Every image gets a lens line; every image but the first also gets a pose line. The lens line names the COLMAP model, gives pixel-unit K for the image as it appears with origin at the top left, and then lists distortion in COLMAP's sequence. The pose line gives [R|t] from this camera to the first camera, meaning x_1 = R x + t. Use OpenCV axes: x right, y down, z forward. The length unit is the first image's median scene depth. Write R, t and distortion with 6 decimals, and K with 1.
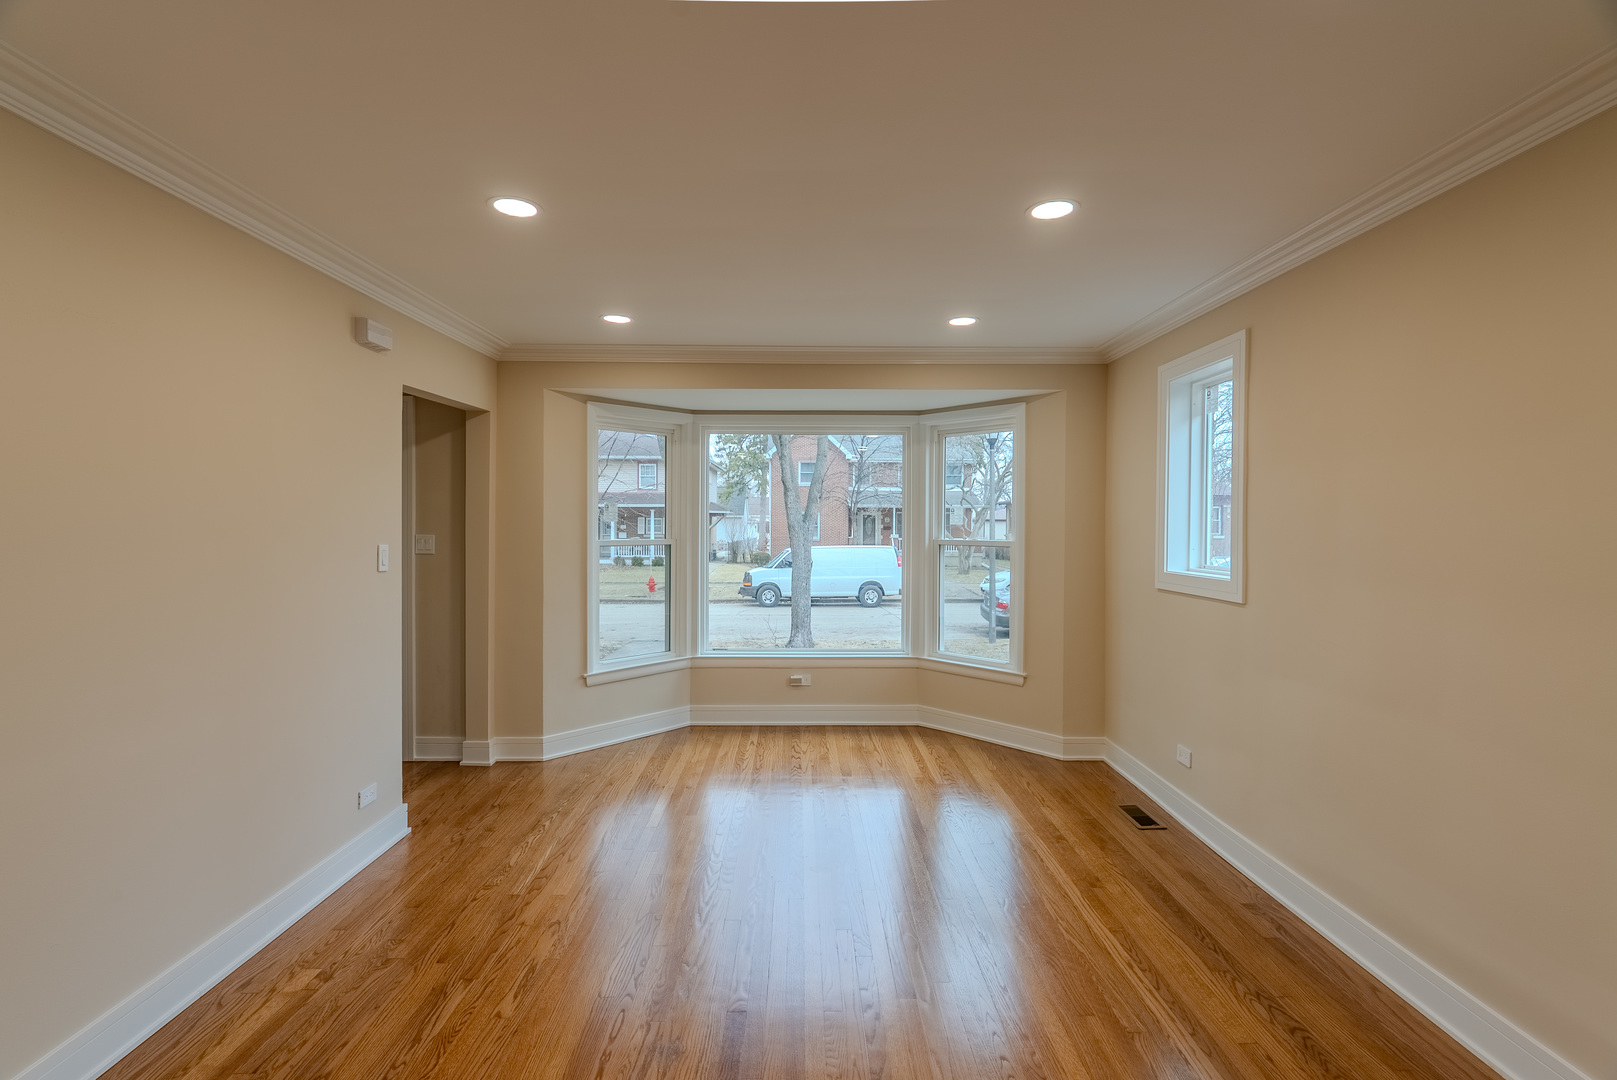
lens RADIAL K [[734.3, 0, 808.8], [0, 734.3, 533.7], [0, 0, 1]] dist [-0.011093, -0.000008]
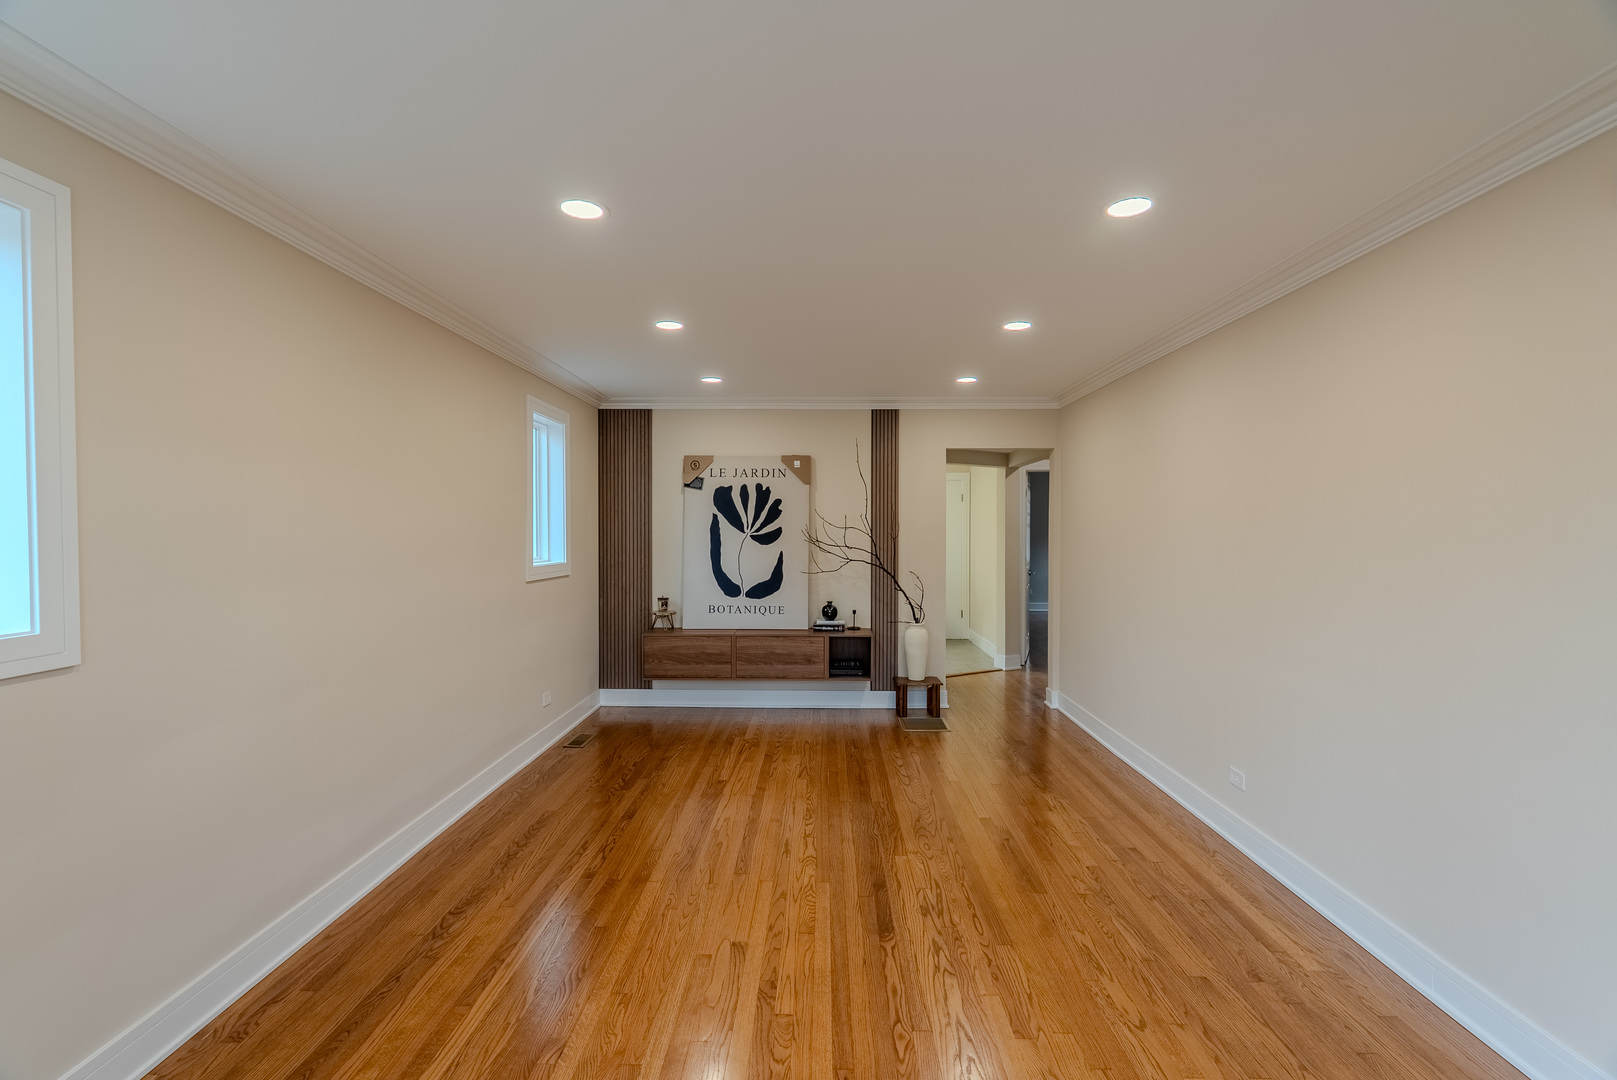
lens RADIAL K [[734.3, 0, 809.6], [0, 734.3, 537.1], [0, 0, 1]] dist [-0.011093, -0.000008]
pose [[-0.999610, -0.003358, 0.027740, -0.002570], [-0.002538, 0.999560, 0.029553, -0.031719], [-0.027827, 0.029471, -0.999178, 1.990932]]
